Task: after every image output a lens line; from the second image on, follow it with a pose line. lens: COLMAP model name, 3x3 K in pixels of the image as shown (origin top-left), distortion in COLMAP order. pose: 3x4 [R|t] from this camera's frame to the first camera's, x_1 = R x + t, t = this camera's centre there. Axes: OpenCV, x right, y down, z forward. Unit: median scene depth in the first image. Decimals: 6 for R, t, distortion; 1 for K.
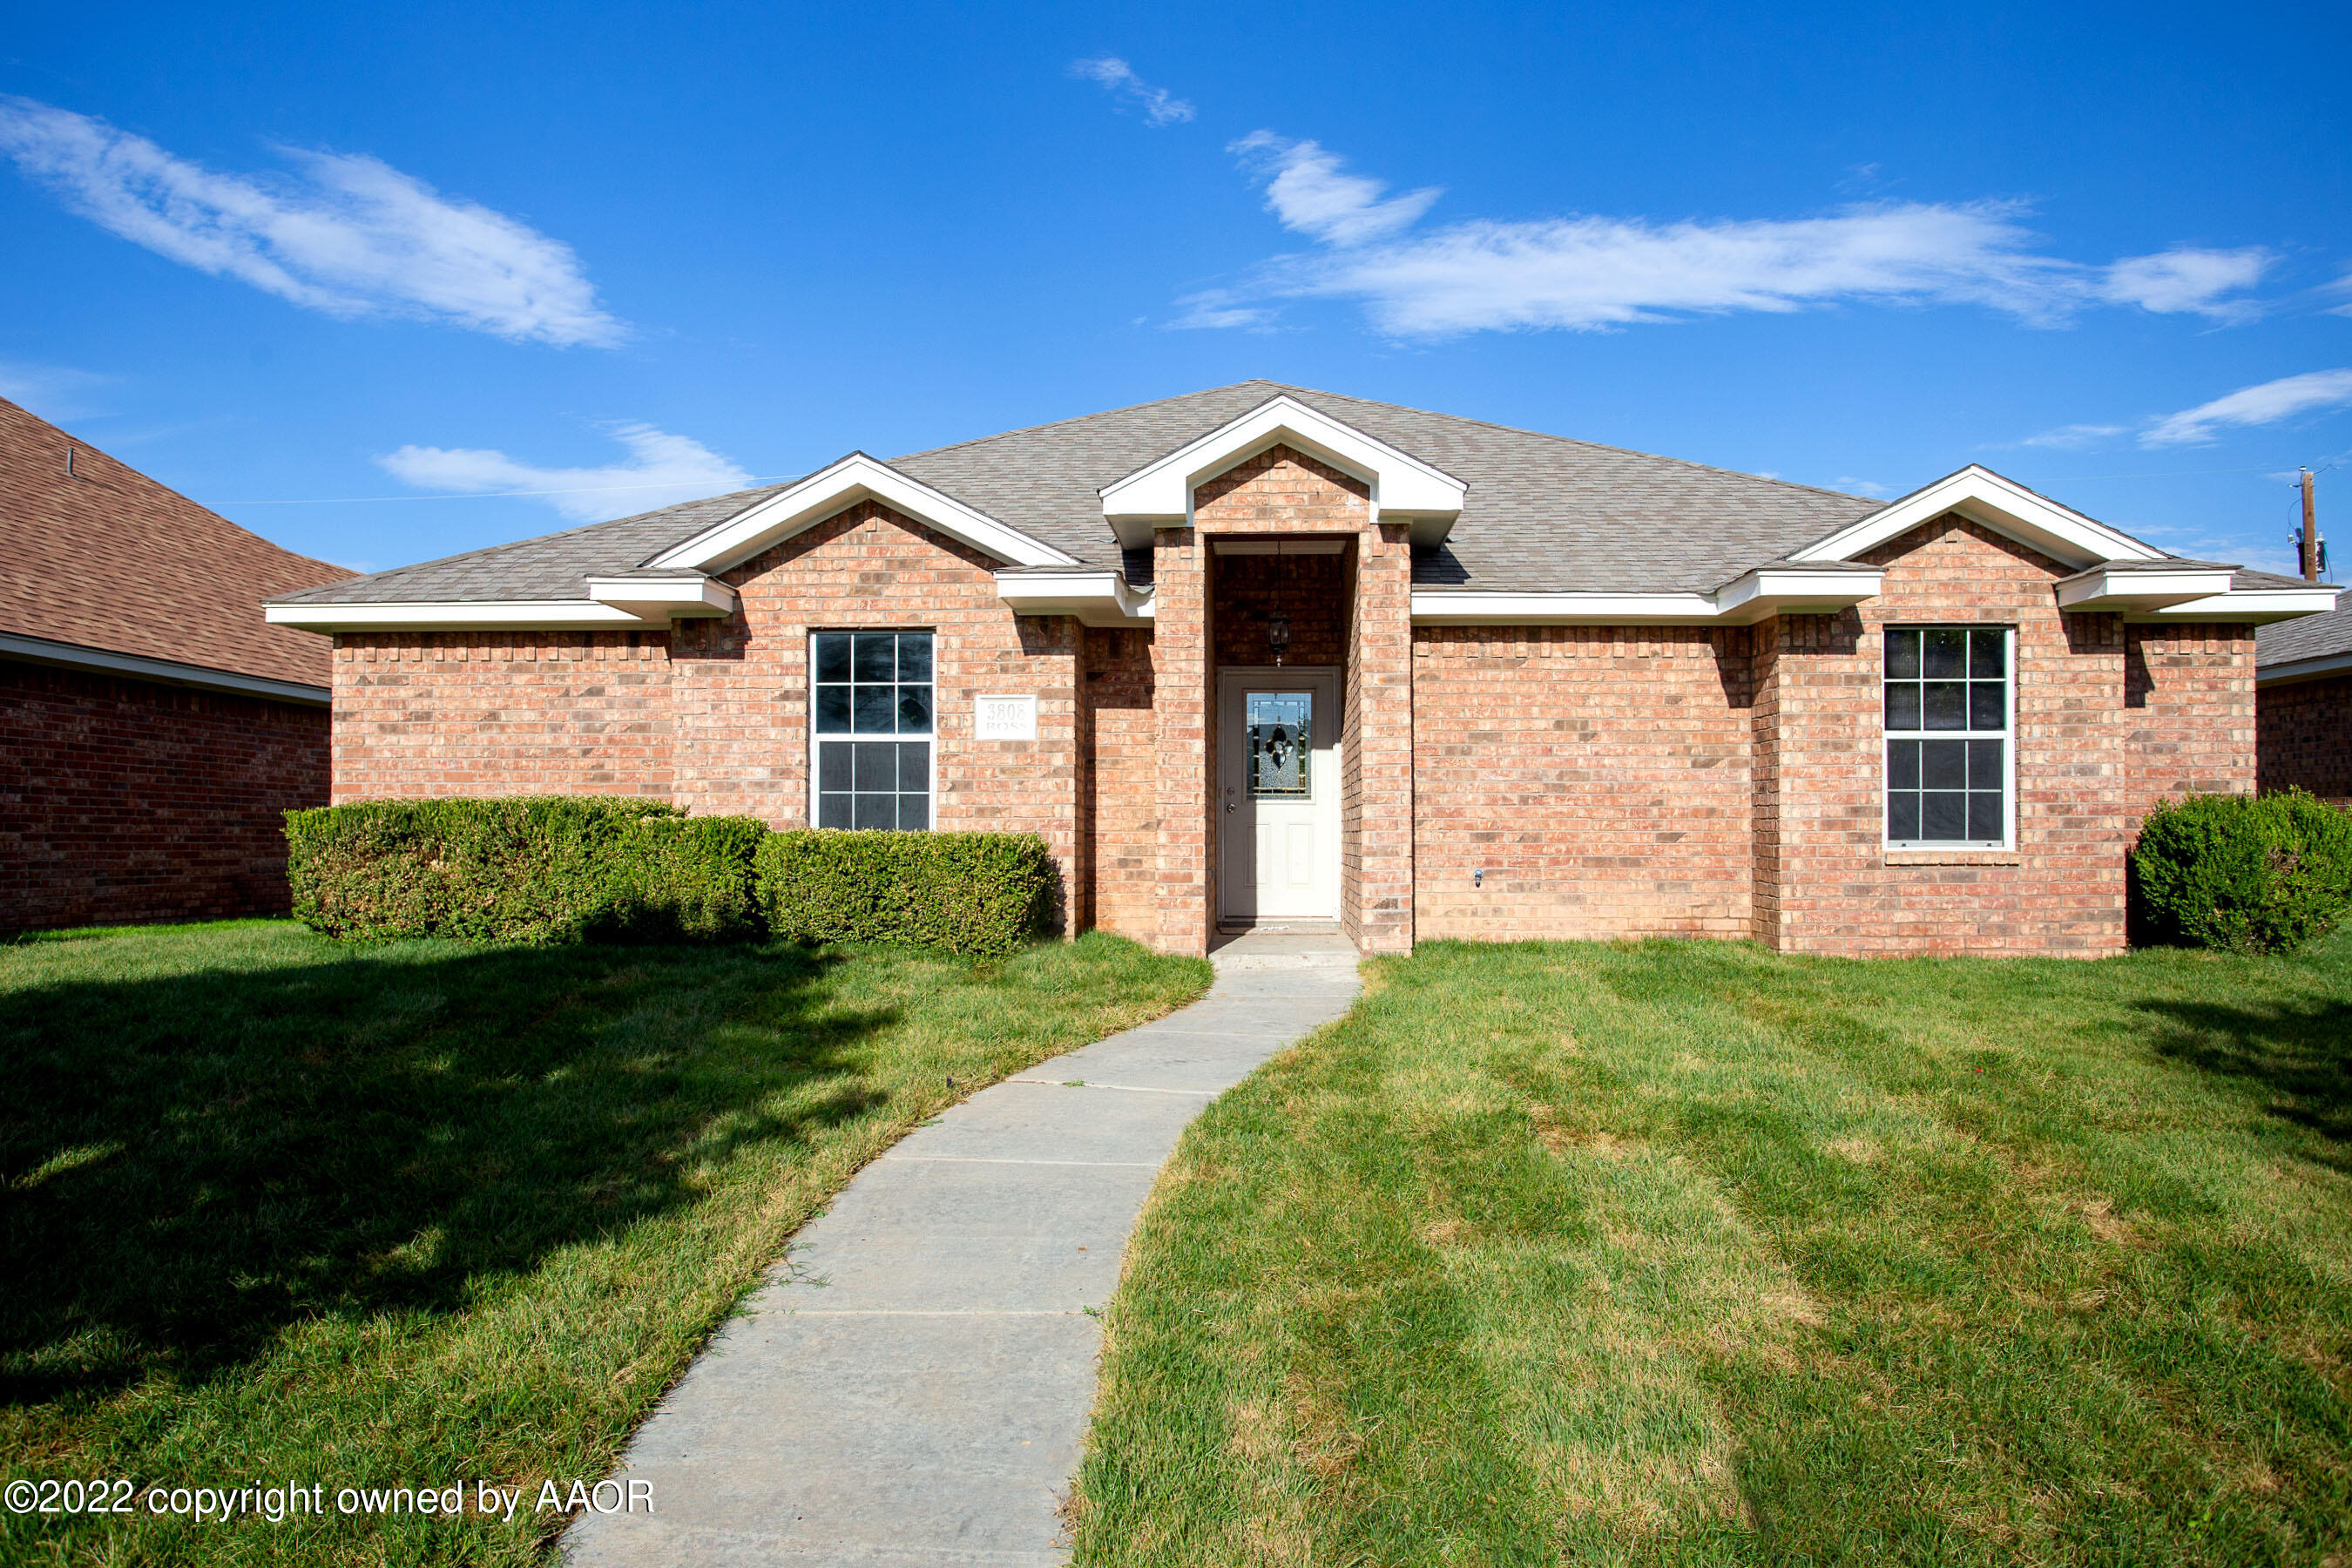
lens RADIAL K [[1640.1, 0, 1296.7], [0, 1640.1, 836.3], [0, 0, 1]] dist [-0.003383, -0.000040]
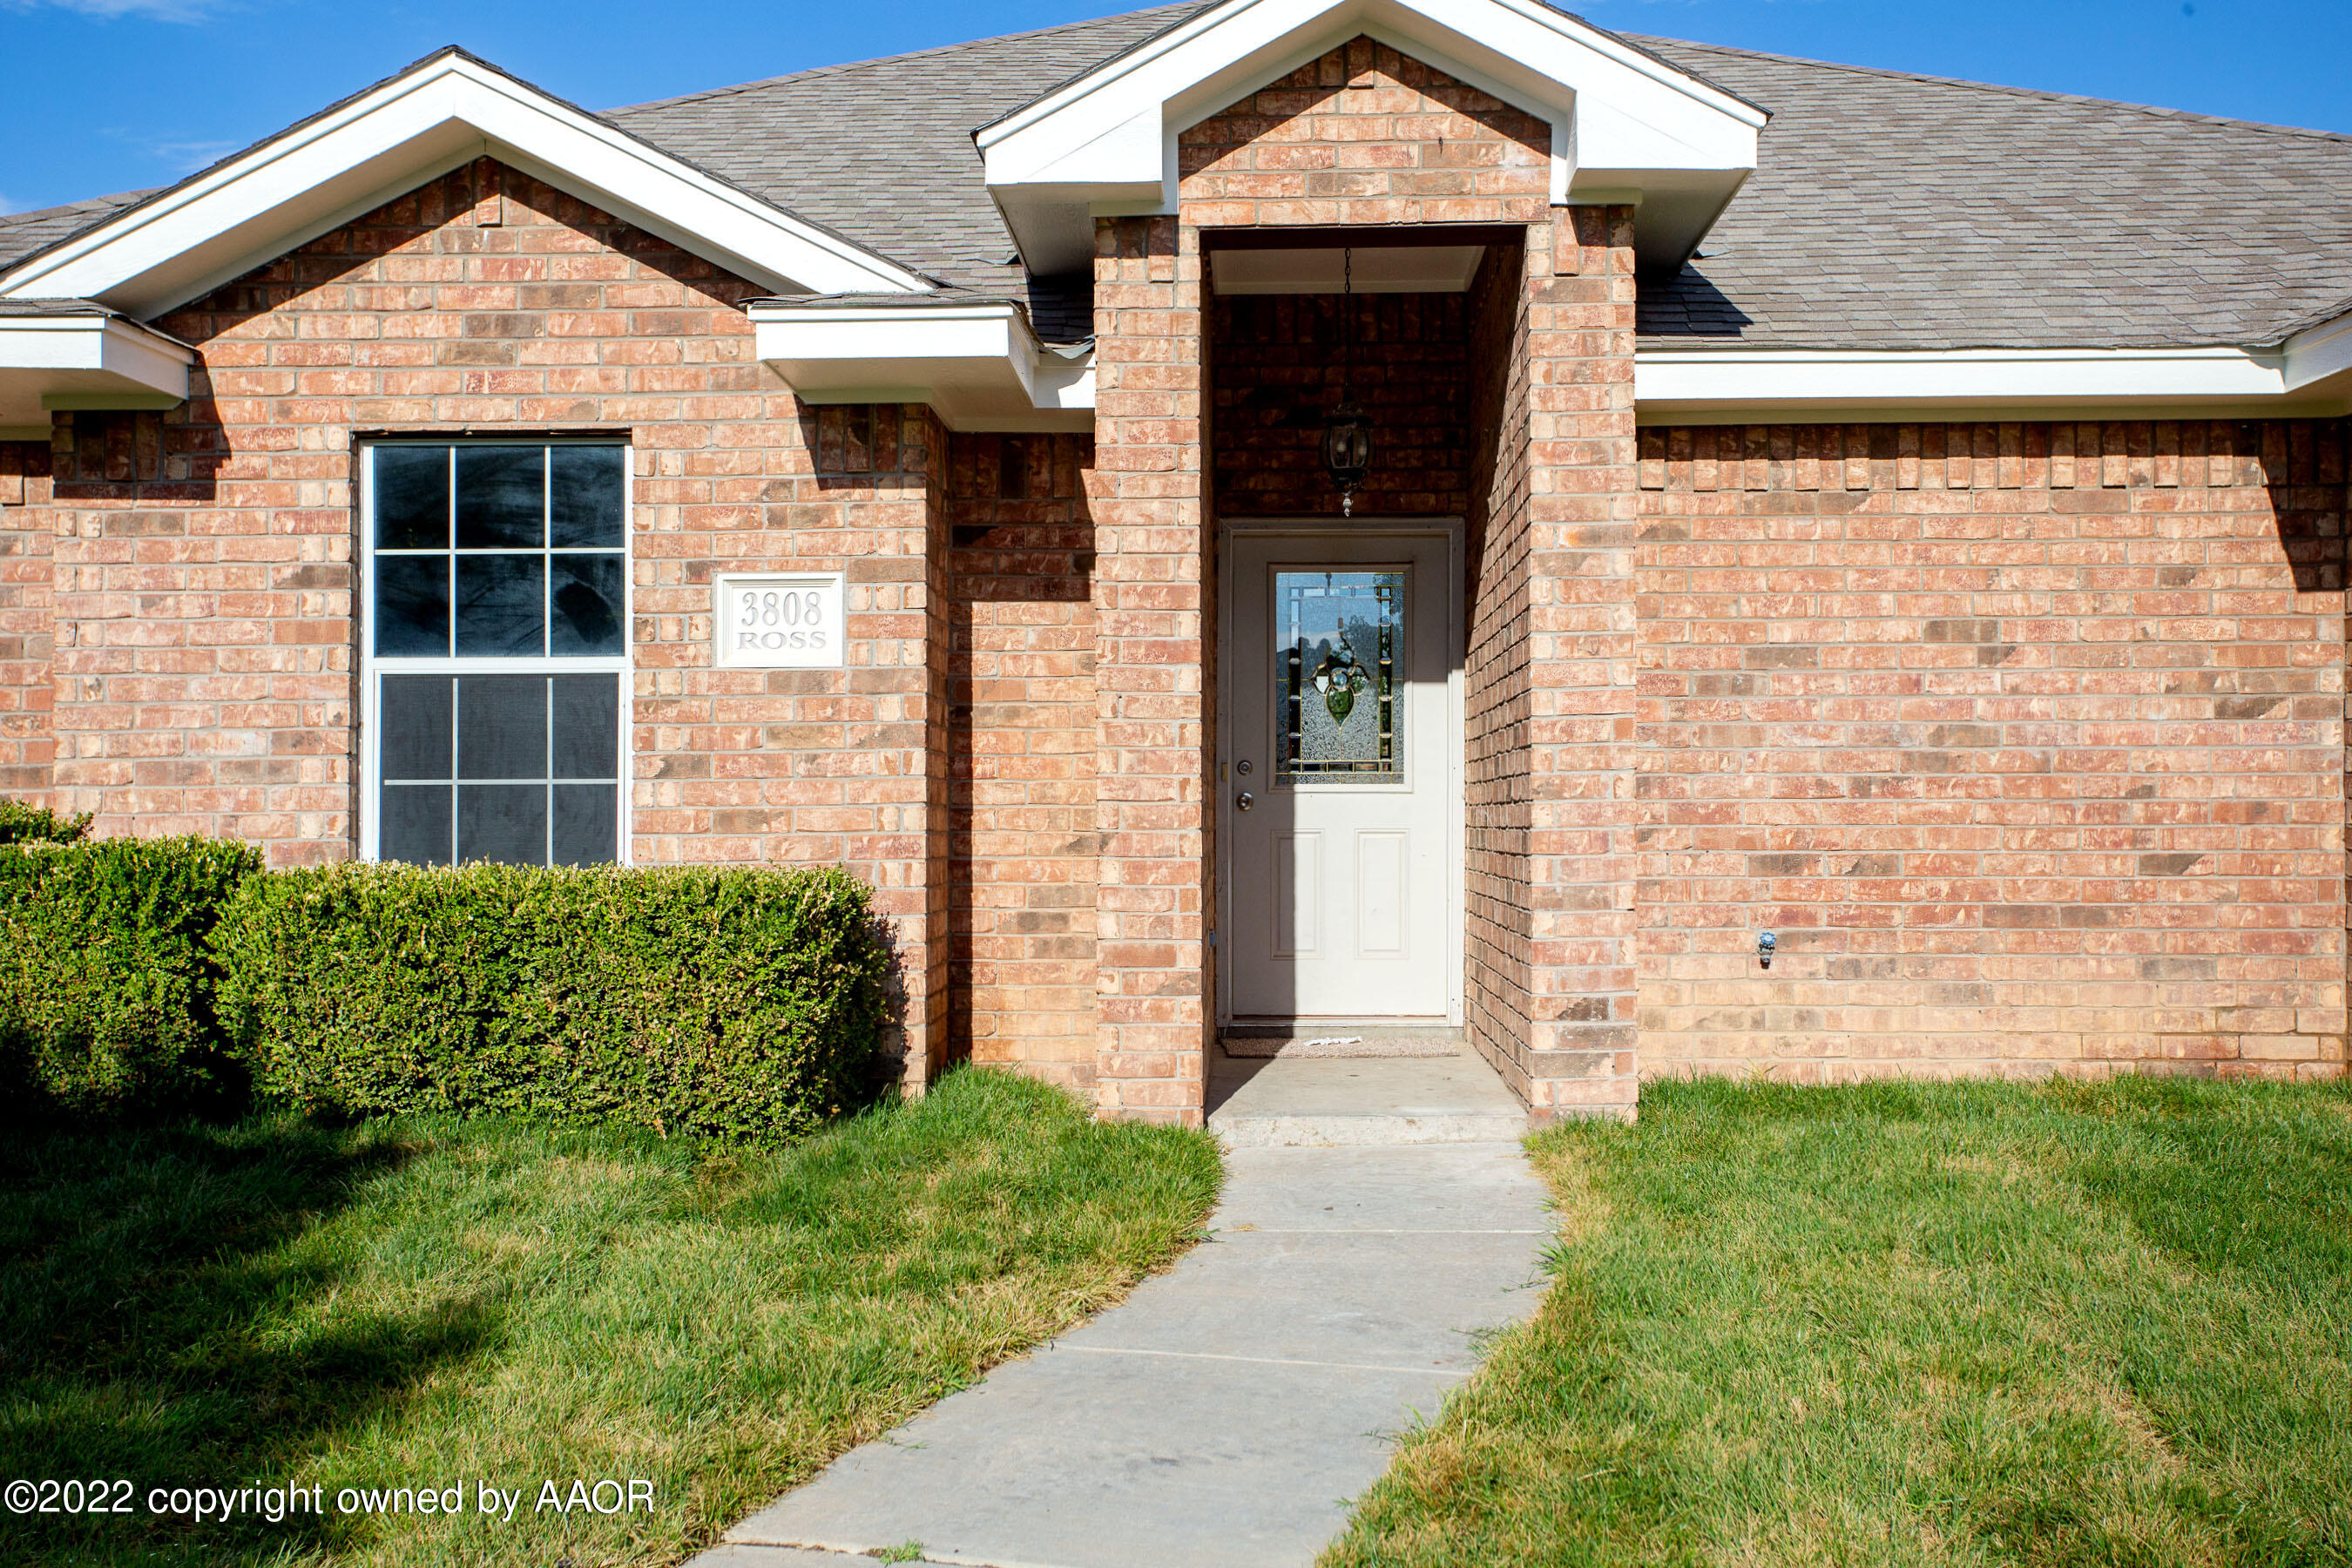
lens RADIAL K [[2700.7, 0, 1219.6], [0, 2700.7, 660.3], [0, 0, 1]] dist [0.161952, 0.000000]
pose [[0.999297, -0.005778, -0.037037, -0.021942], [0.003563, 0.998216, -0.059595, -0.014042], [0.037315, 0.059421, 0.997535, 0.223906]]
